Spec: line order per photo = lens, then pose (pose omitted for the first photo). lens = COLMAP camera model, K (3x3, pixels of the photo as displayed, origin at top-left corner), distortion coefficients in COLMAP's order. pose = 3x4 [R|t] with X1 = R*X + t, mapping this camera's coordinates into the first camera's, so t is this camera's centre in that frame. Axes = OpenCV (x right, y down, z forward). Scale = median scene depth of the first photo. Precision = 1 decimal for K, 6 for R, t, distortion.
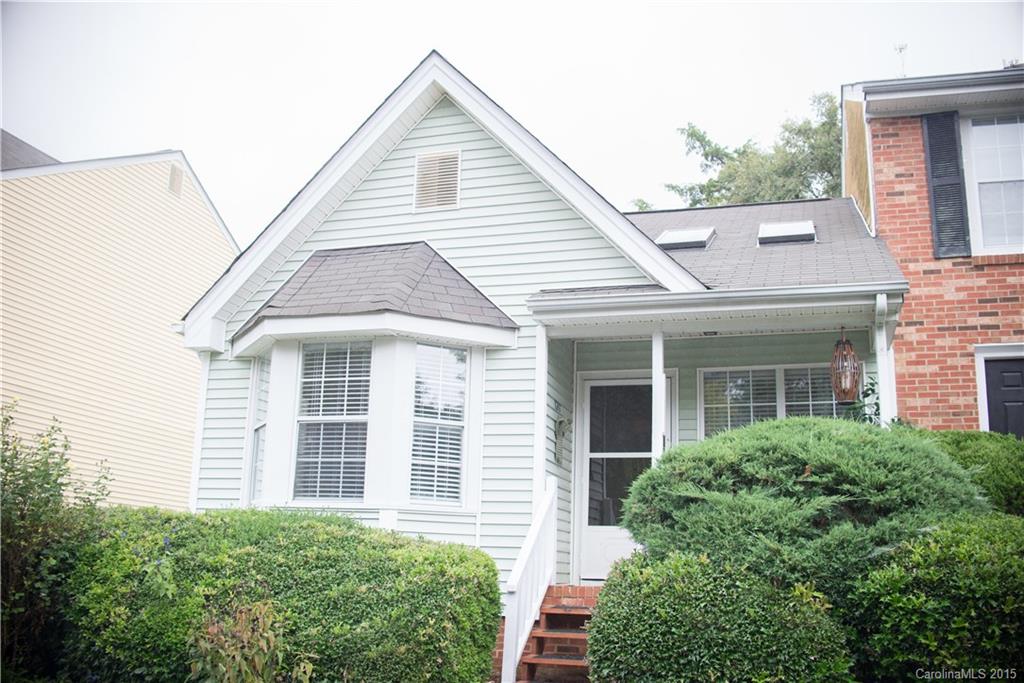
lens RADIAL K [[1021.2, 0, 512.0], [0, 1021.2, 341.5], [0, 0, 1]] dist [-0.178283, 0.186079]
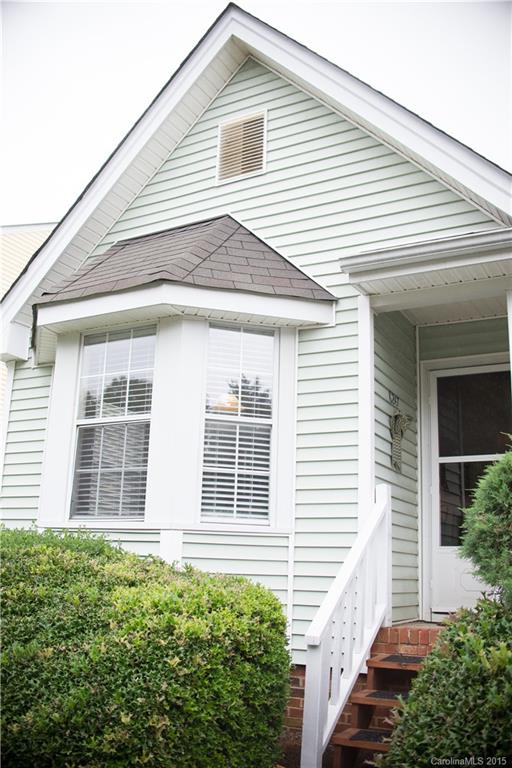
lens RADIAL K [[765.9, 0, 256.0], [0, 765.9, 384.0], [0, 0, 1]] dist [-0.178283, 0.186079]
pose [[0.978399, -0.046987, -0.201314, 0.063284], [0.041997, 0.998697, -0.028986, 0.068150], [0.202414, 0.019906, 0.979098, 0.407248]]
